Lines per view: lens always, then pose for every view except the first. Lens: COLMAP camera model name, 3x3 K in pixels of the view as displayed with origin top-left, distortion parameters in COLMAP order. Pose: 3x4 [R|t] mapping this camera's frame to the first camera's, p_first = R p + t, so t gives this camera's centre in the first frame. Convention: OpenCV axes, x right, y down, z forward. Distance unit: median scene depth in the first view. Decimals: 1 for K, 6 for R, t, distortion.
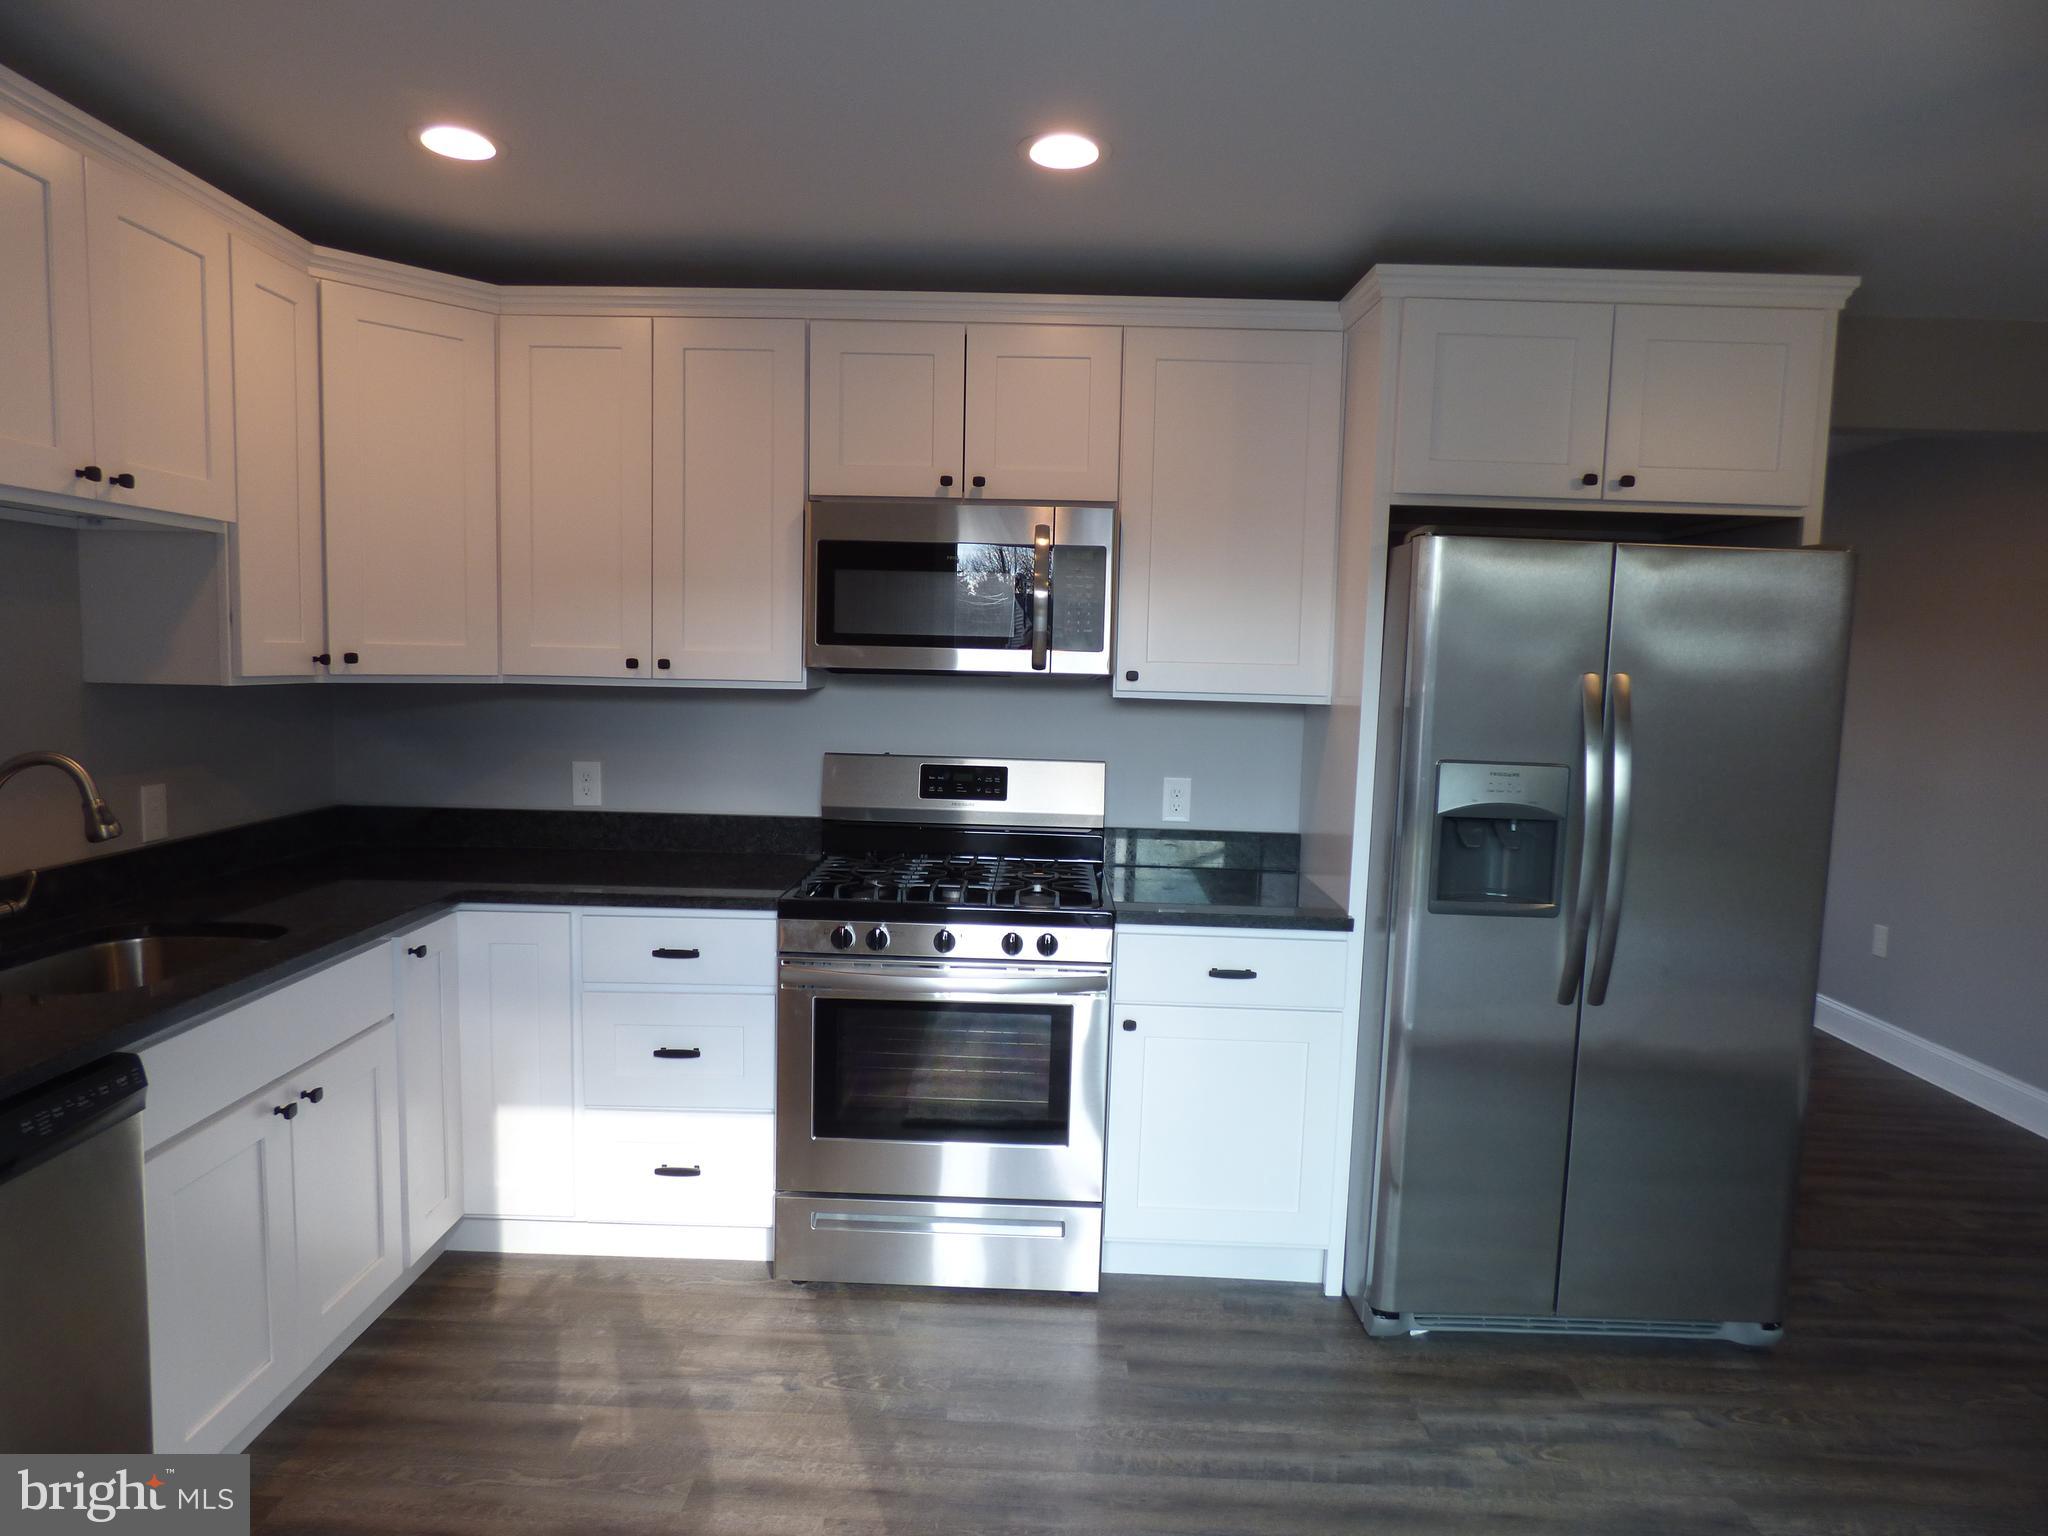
lens RADIAL K [[1250.2, 0, 1014.4], [0, 1250.2, 768.1], [0, 0, 1]] dist [-0.003996, -0.001268]
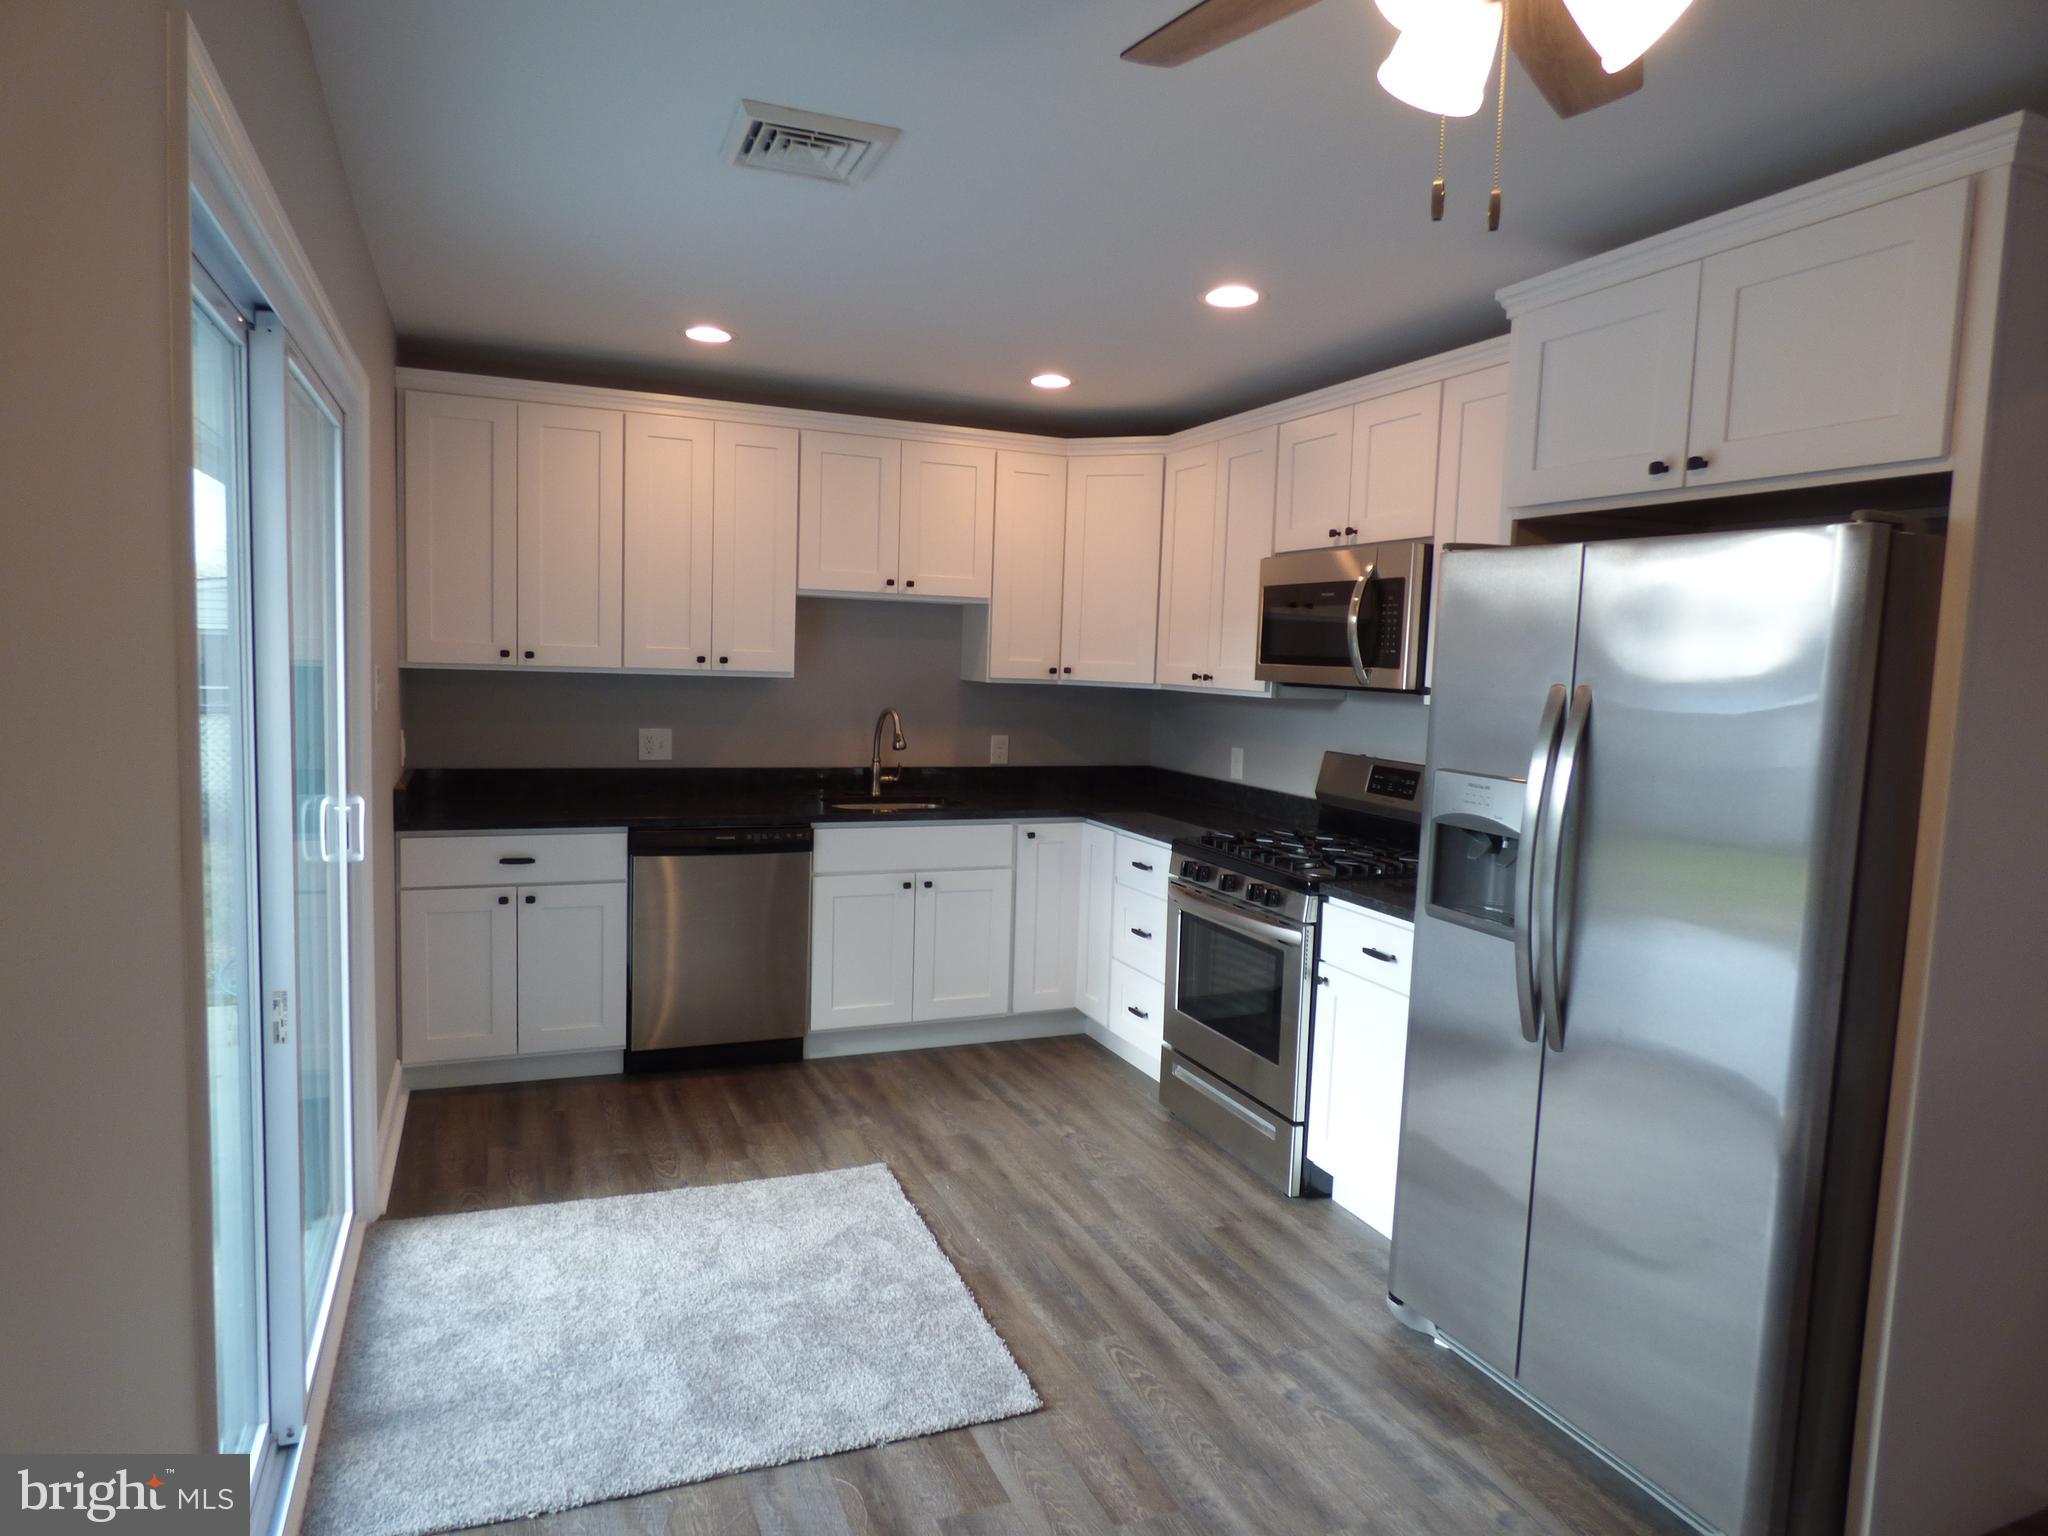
lens RADIAL K [[1250.2, 0, 1014.4], [0, 1250.2, 768.1], [0, 0, 1]] dist [-0.003996, -0.001268]
pose [[0.400113, 0.072551, -0.913590, 1.162088], [-0.107731, 0.993674, 0.031728, -0.000804], [0.910112, 0.085727, 0.405398, 0.265925]]
